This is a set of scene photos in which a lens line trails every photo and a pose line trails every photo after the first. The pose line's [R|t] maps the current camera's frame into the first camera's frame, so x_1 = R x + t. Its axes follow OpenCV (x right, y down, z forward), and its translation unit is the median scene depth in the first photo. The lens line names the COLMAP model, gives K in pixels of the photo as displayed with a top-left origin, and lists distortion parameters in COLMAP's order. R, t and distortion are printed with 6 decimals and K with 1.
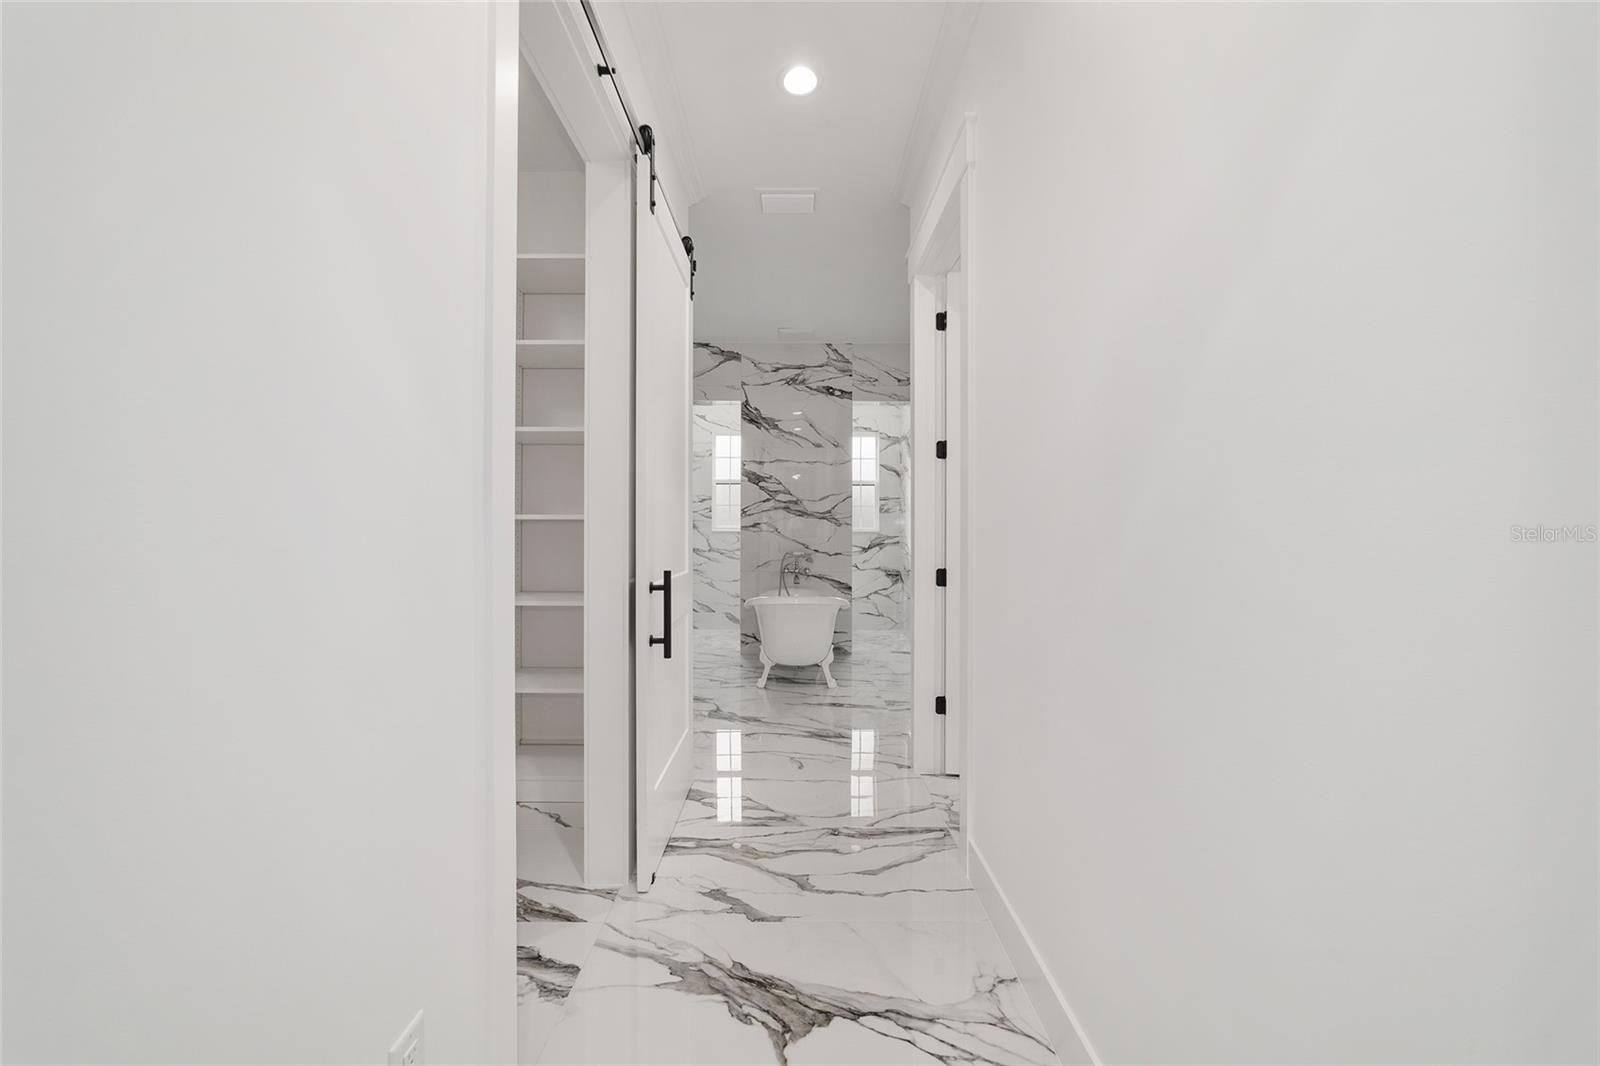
lens RADIAL K [[615.2, 0, 799.7], [0, 615.2, 533.2], [0, 0, 1]] dist [-0.013432, 0.006463]
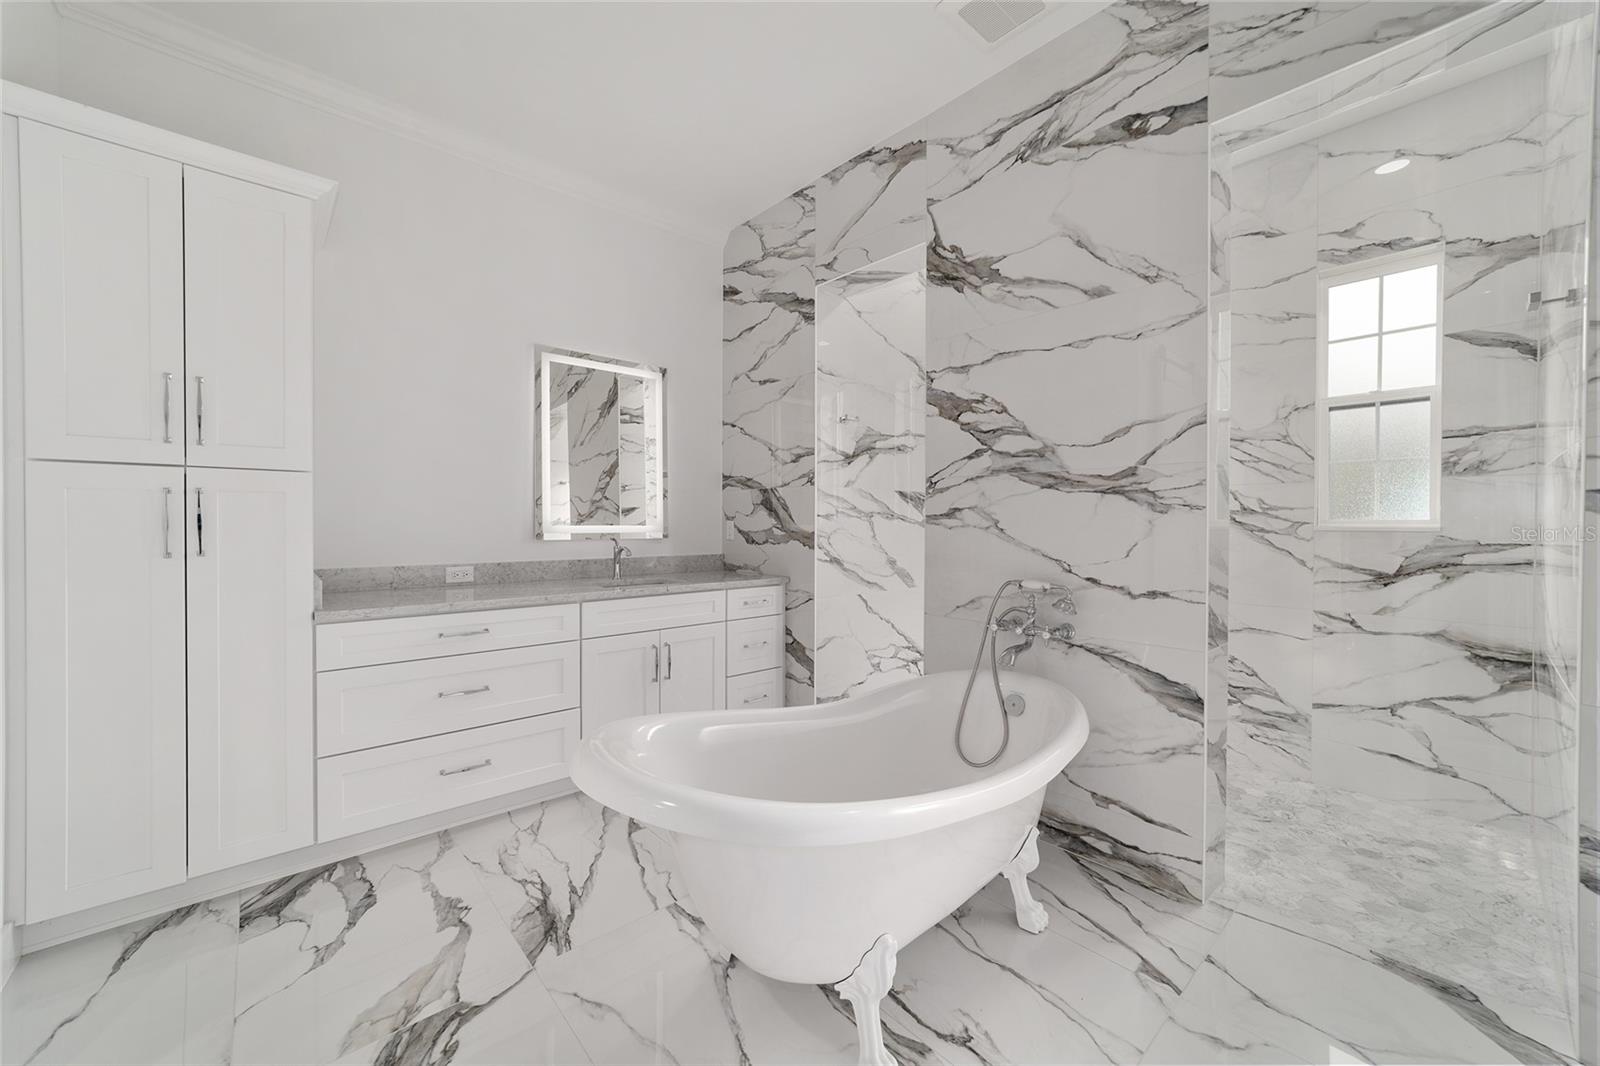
lens RADIAL K [[615.2, 0, 795.4], [0, 615.2, 528.3], [0, 0, 1]] dist [-0.013432, 0.006463]
pose [[0.658757, 0.006531, -0.752327, 0.185328], [-0.005542, 0.999977, 0.003828, -0.003087], [0.752335, 0.001647, 0.658778, 0.625154]]
